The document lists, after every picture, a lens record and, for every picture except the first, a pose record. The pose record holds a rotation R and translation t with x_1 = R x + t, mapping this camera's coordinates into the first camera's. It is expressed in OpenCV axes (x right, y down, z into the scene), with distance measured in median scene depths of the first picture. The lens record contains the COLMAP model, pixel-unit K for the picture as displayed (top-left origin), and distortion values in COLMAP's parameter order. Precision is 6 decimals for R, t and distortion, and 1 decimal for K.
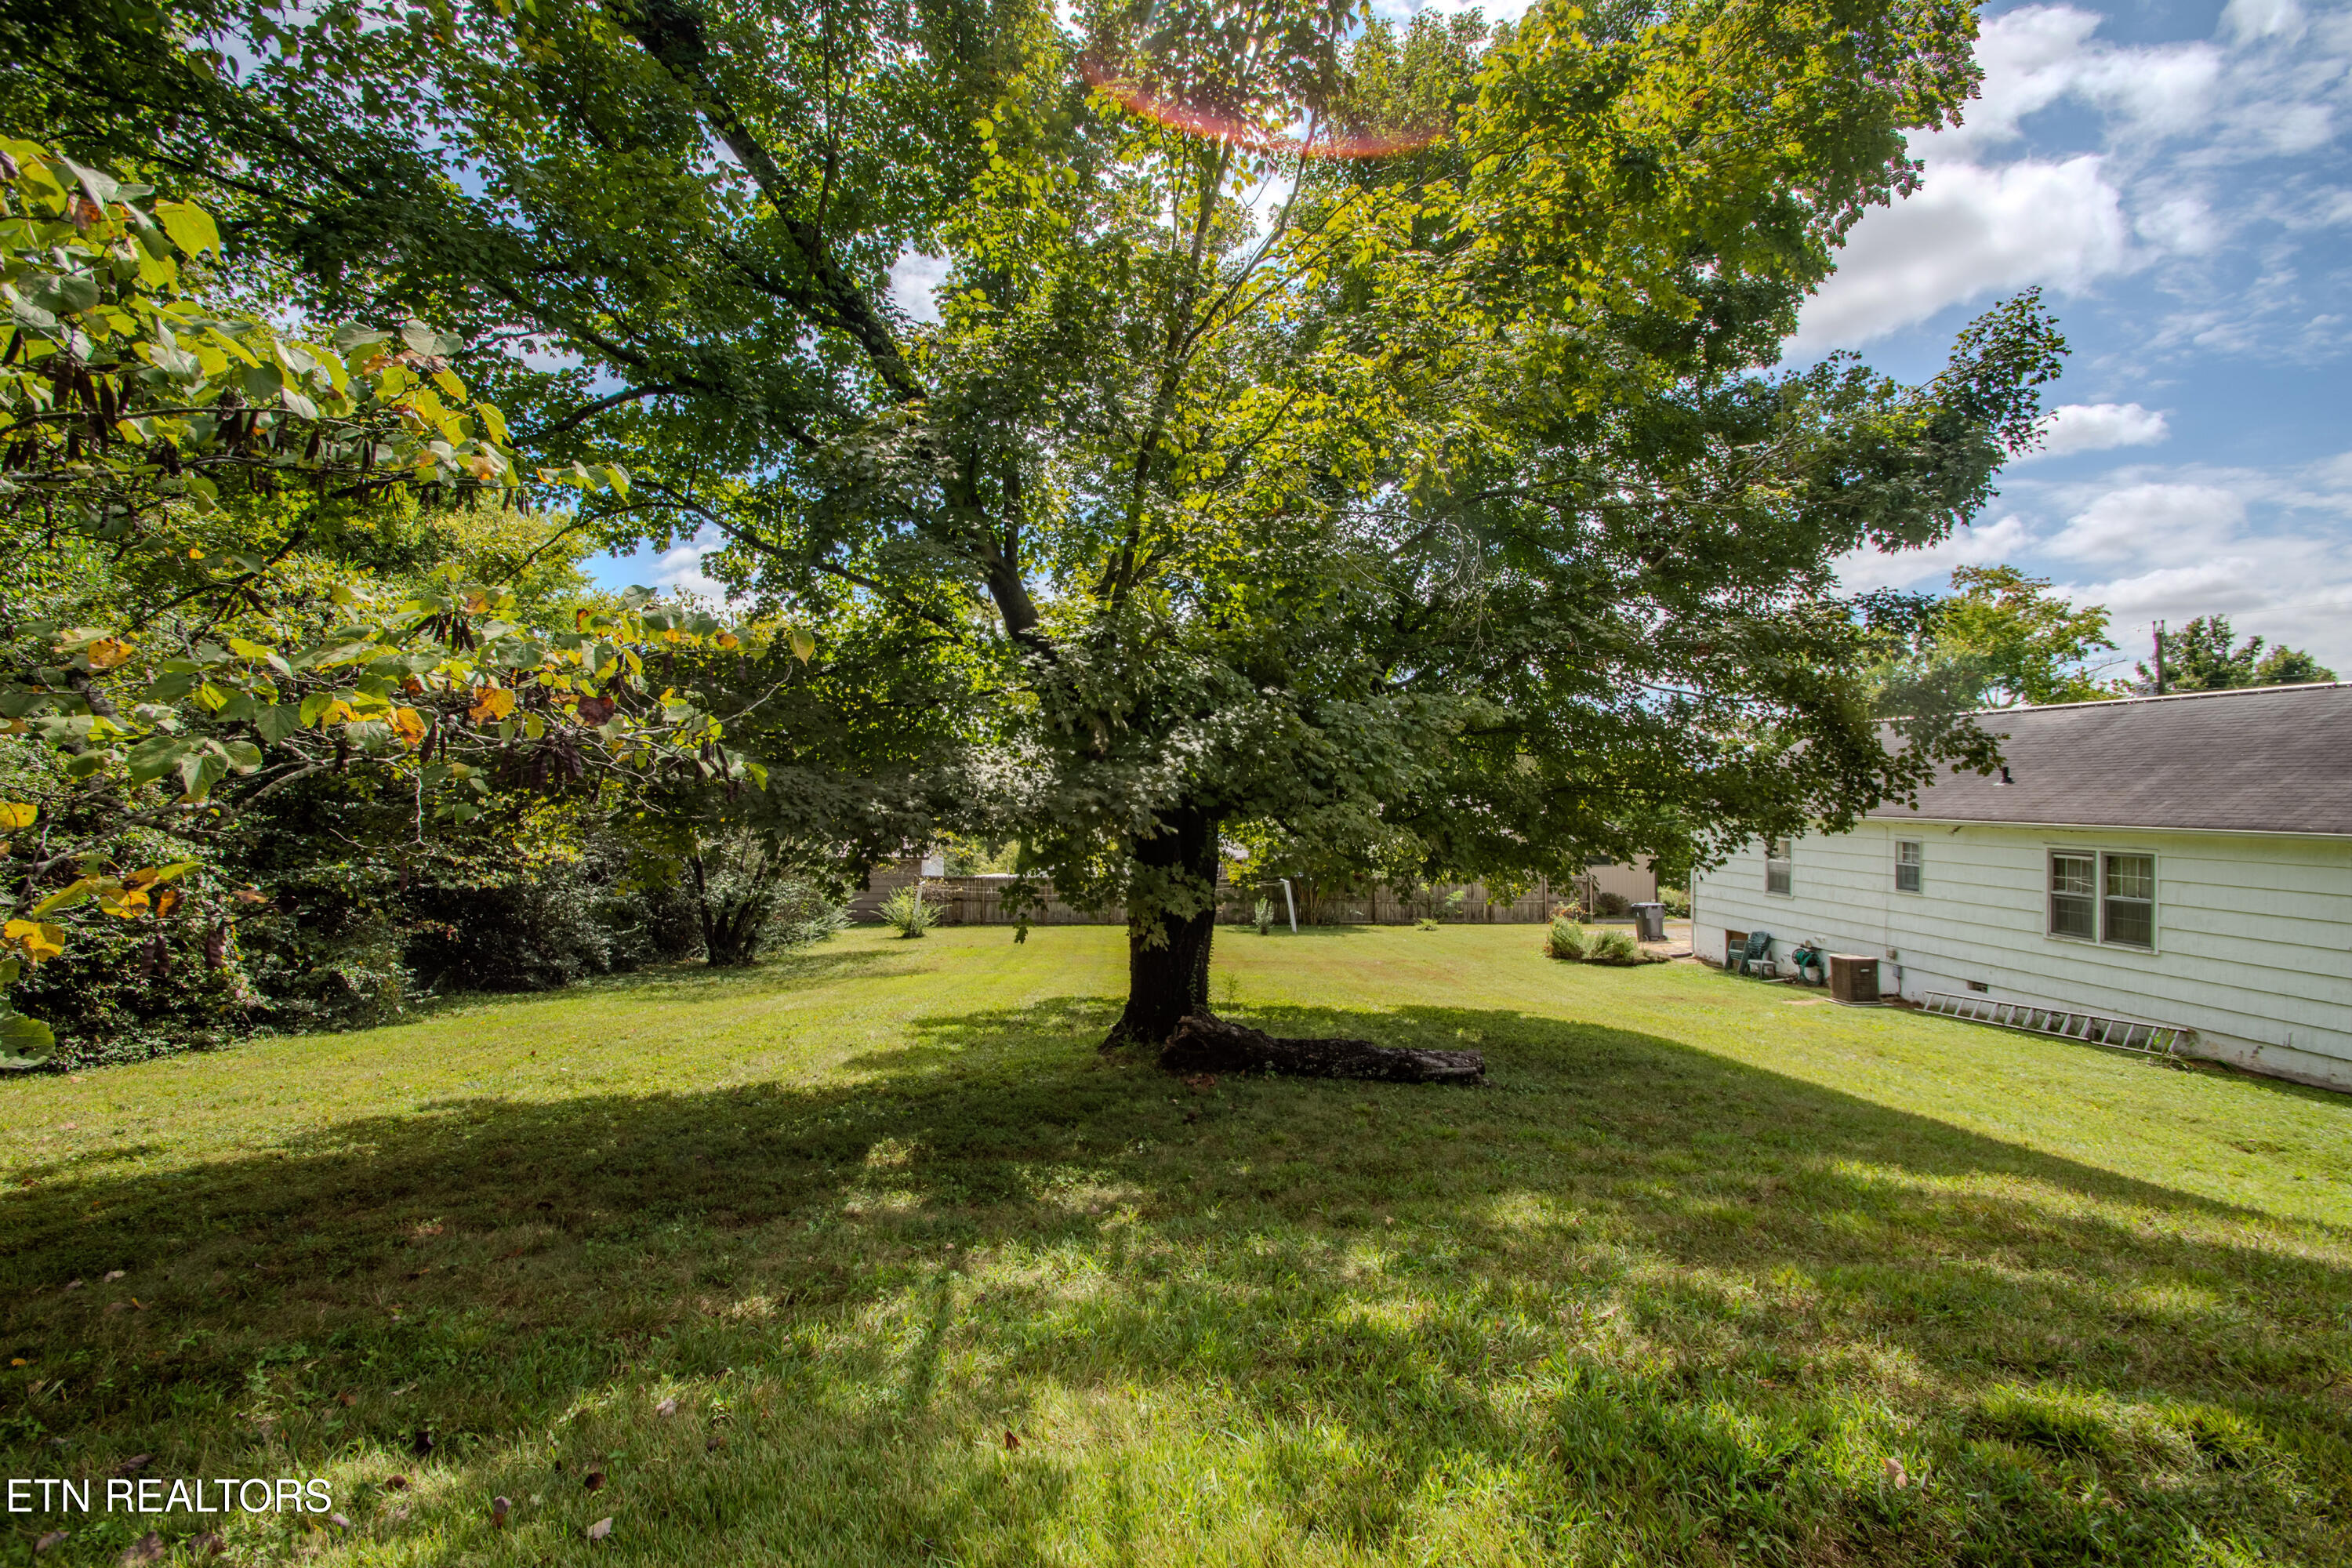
lens RADIAL K [[1047.6, 0, 1117.5], [0, 1047.6, 775.5], [0, 0, 1]] dist [-0.007084, -0.009796]
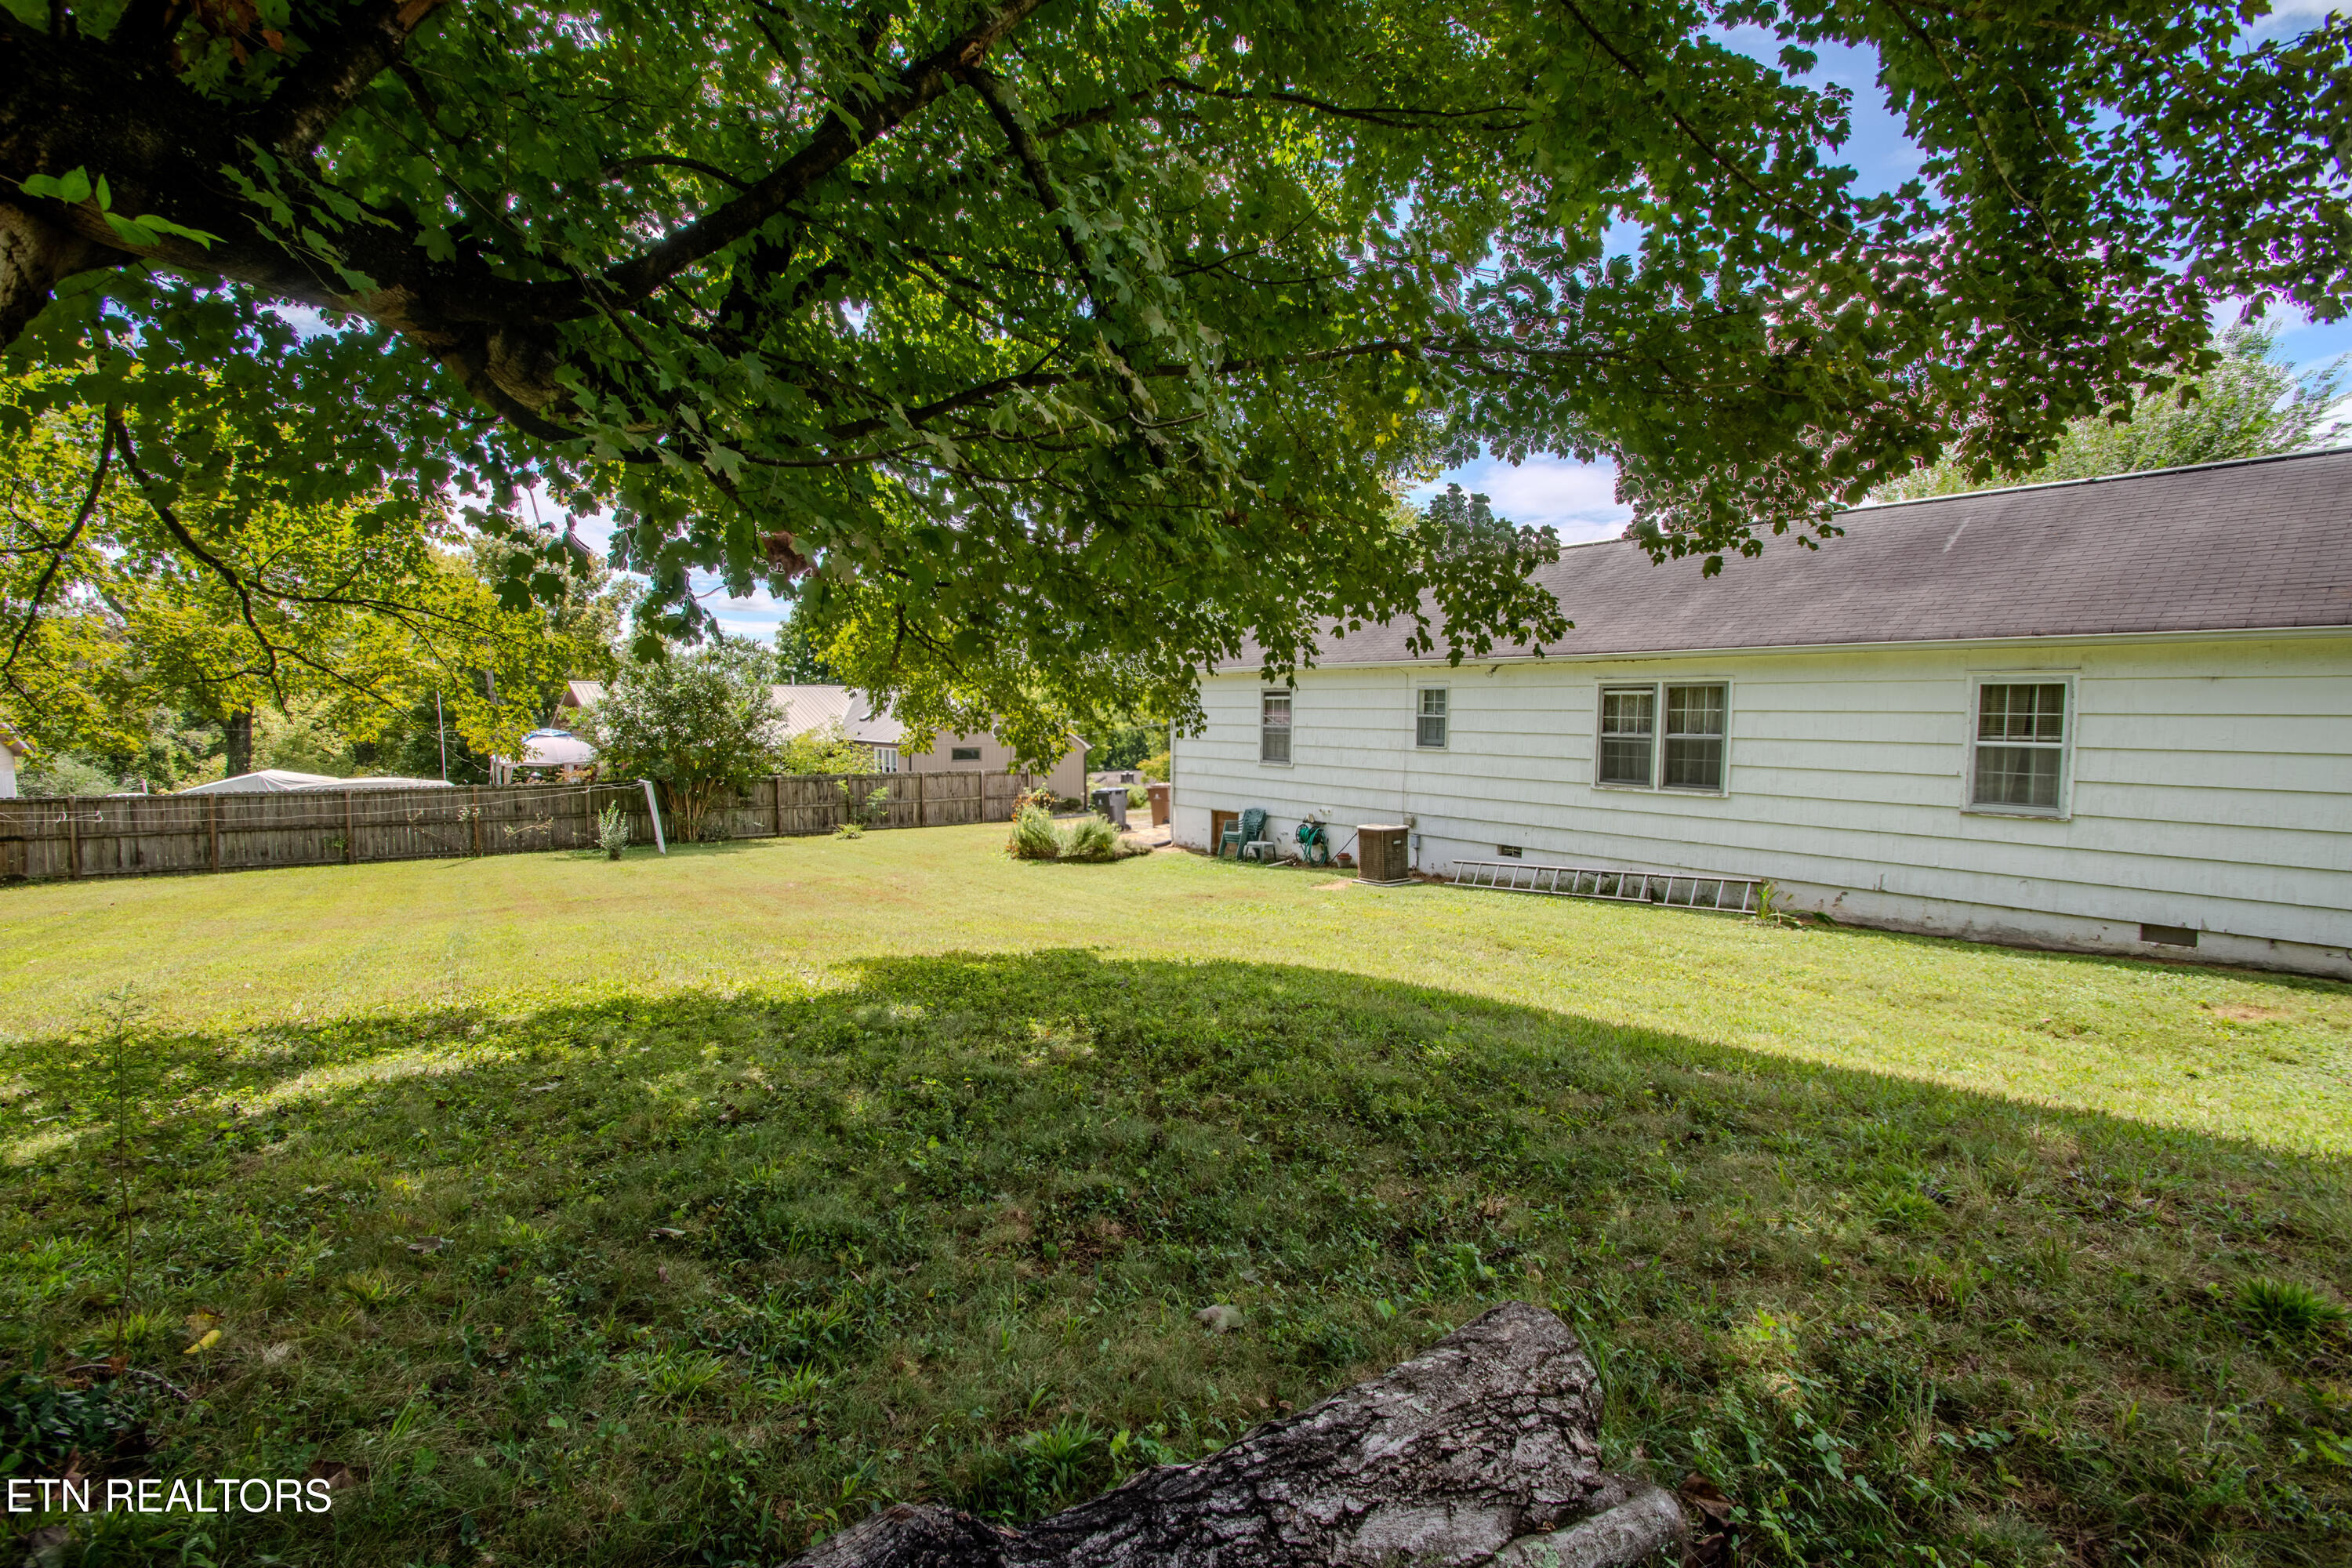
lens RADIAL K [[1047.6, 0, 1155.0], [0, 1047.6, 787.6], [0, 0, 1]] dist [-0.007084, -0.009796]
pose [[0.828288, -0.039090, 0.558937, 0.108532], [-0.010500, 0.996305, 0.085238, 0.087382], [-0.560204, -0.076470, 0.824817, 0.494746]]
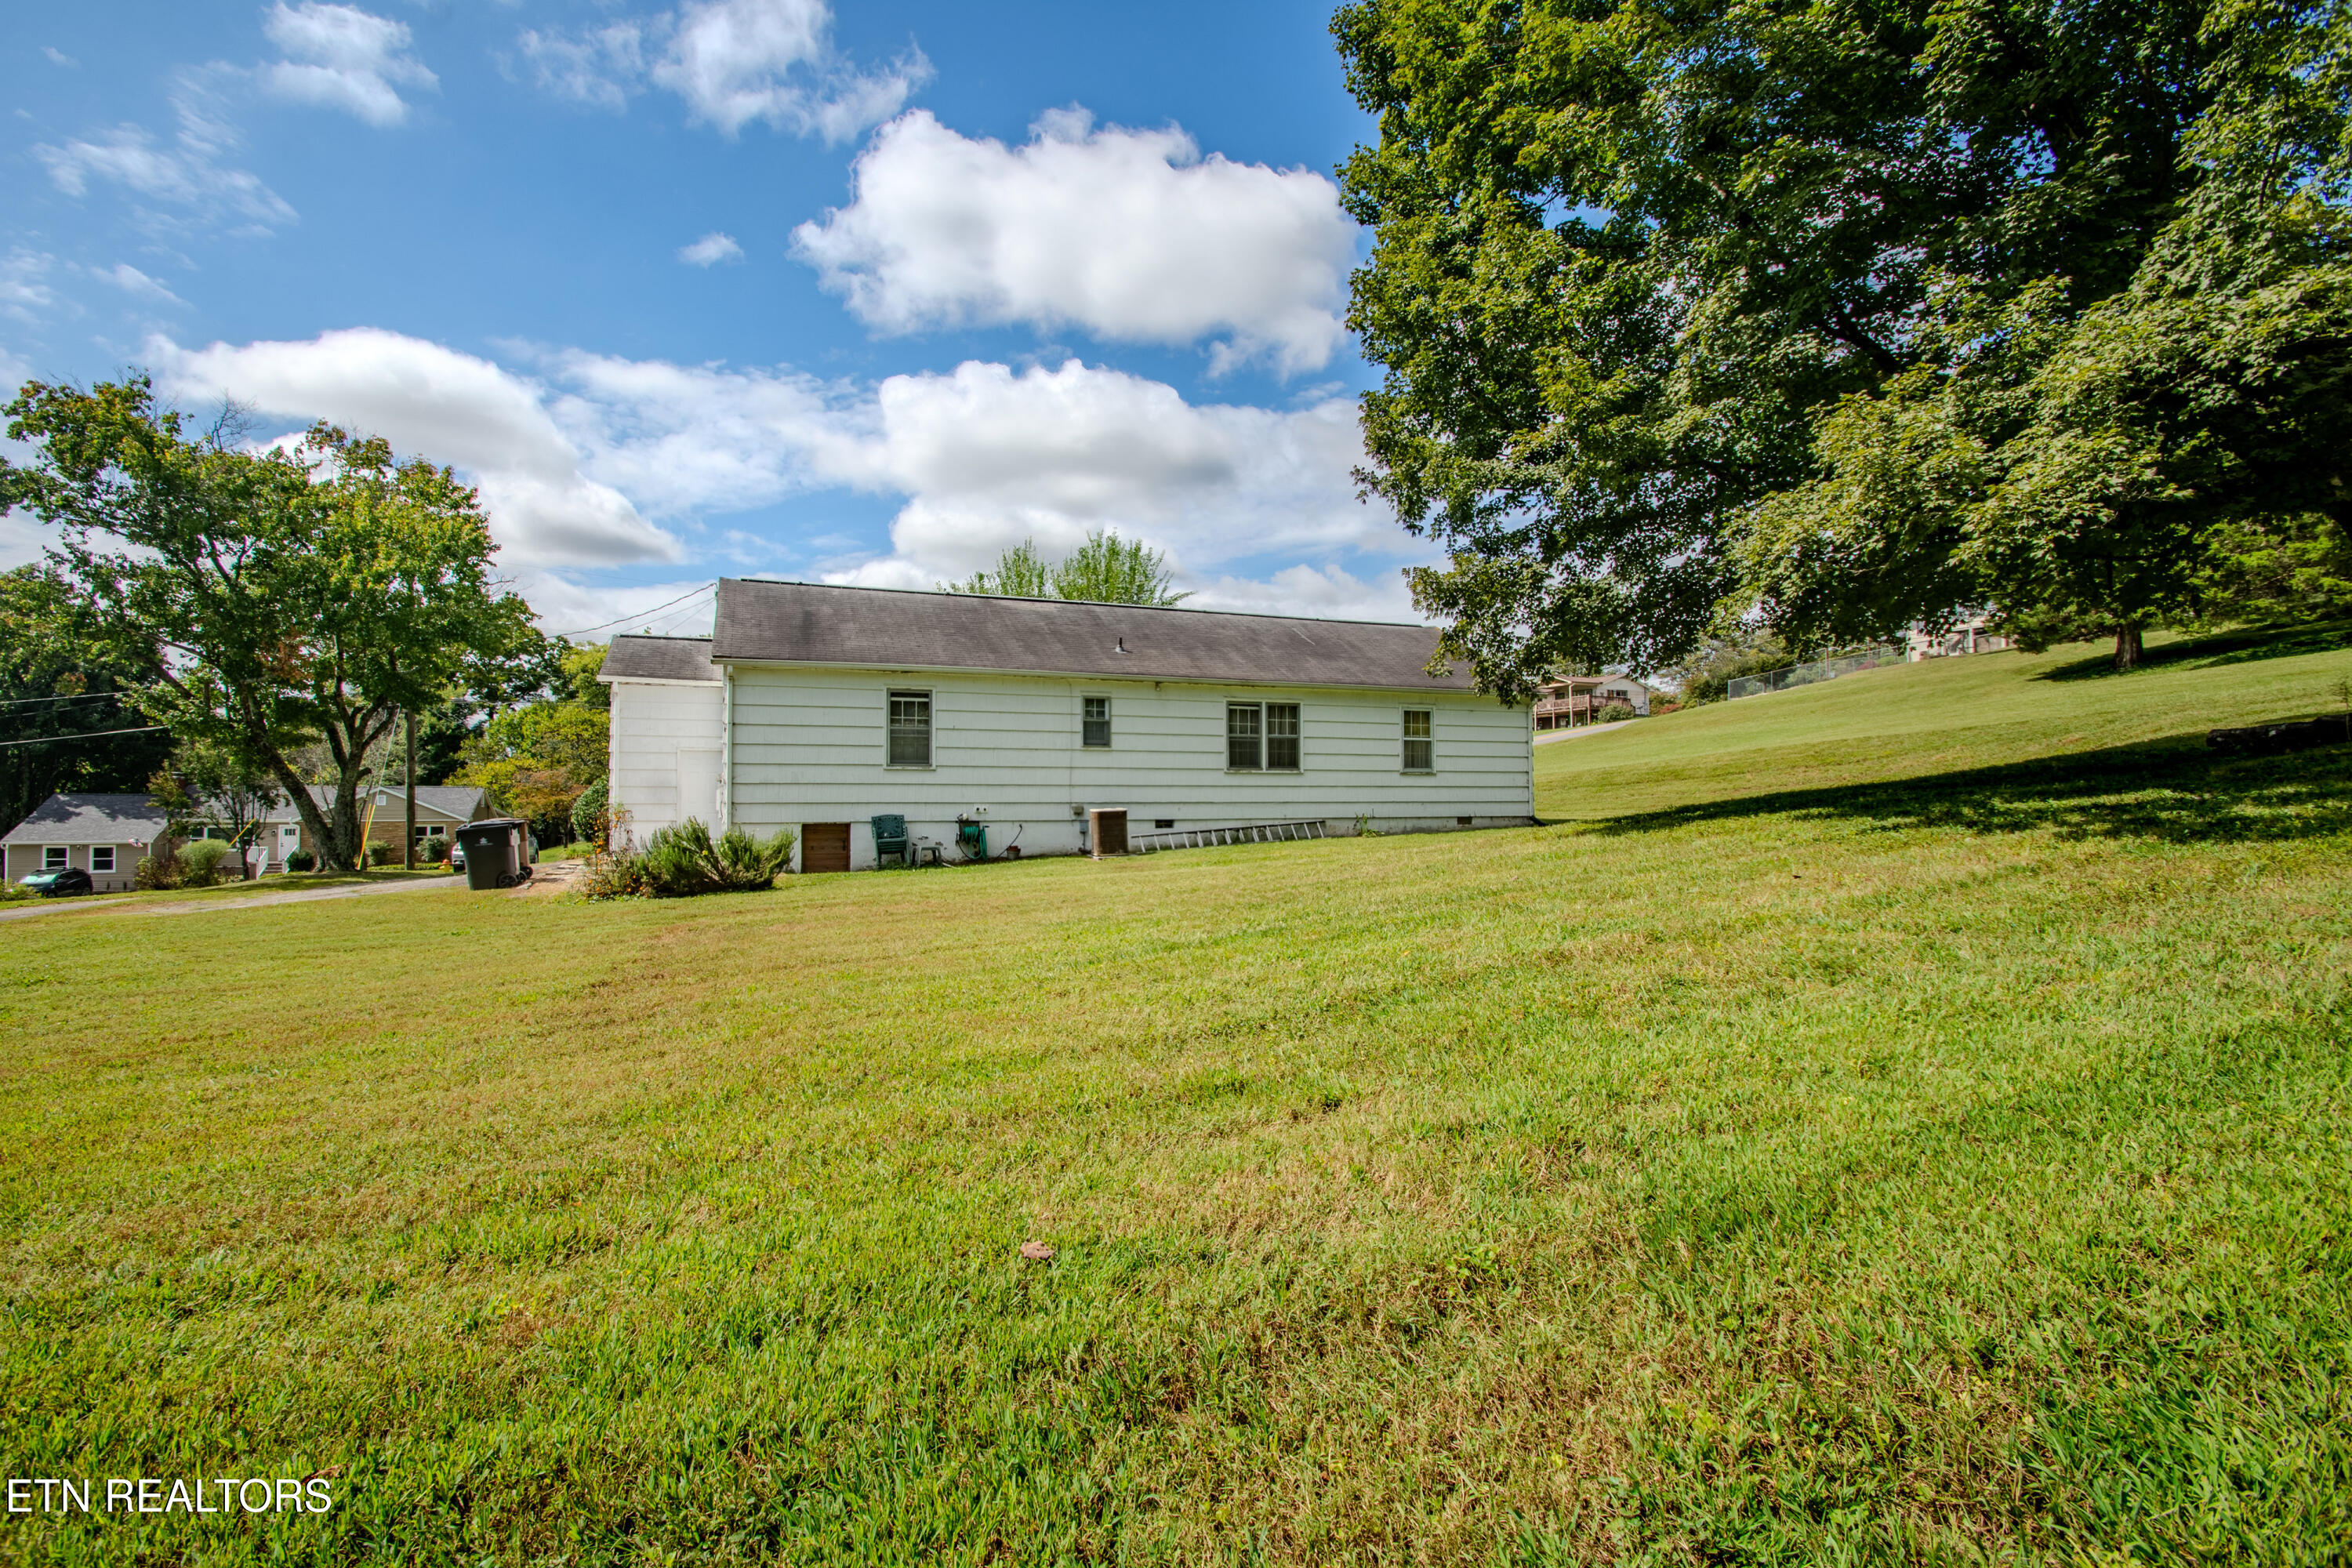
lens RADIAL K [[1047.6, 0, 1162.7], [0, 1047.6, 771.0], [0, 0, 1]] dist [-0.007084, -0.009796]
pose [[-0.333018, -0.060342, 0.940988, -0.278530], [-0.040505, 0.997945, 0.049659, 0.097001], [-0.942050, -0.021578, -0.334778, 1.525499]]
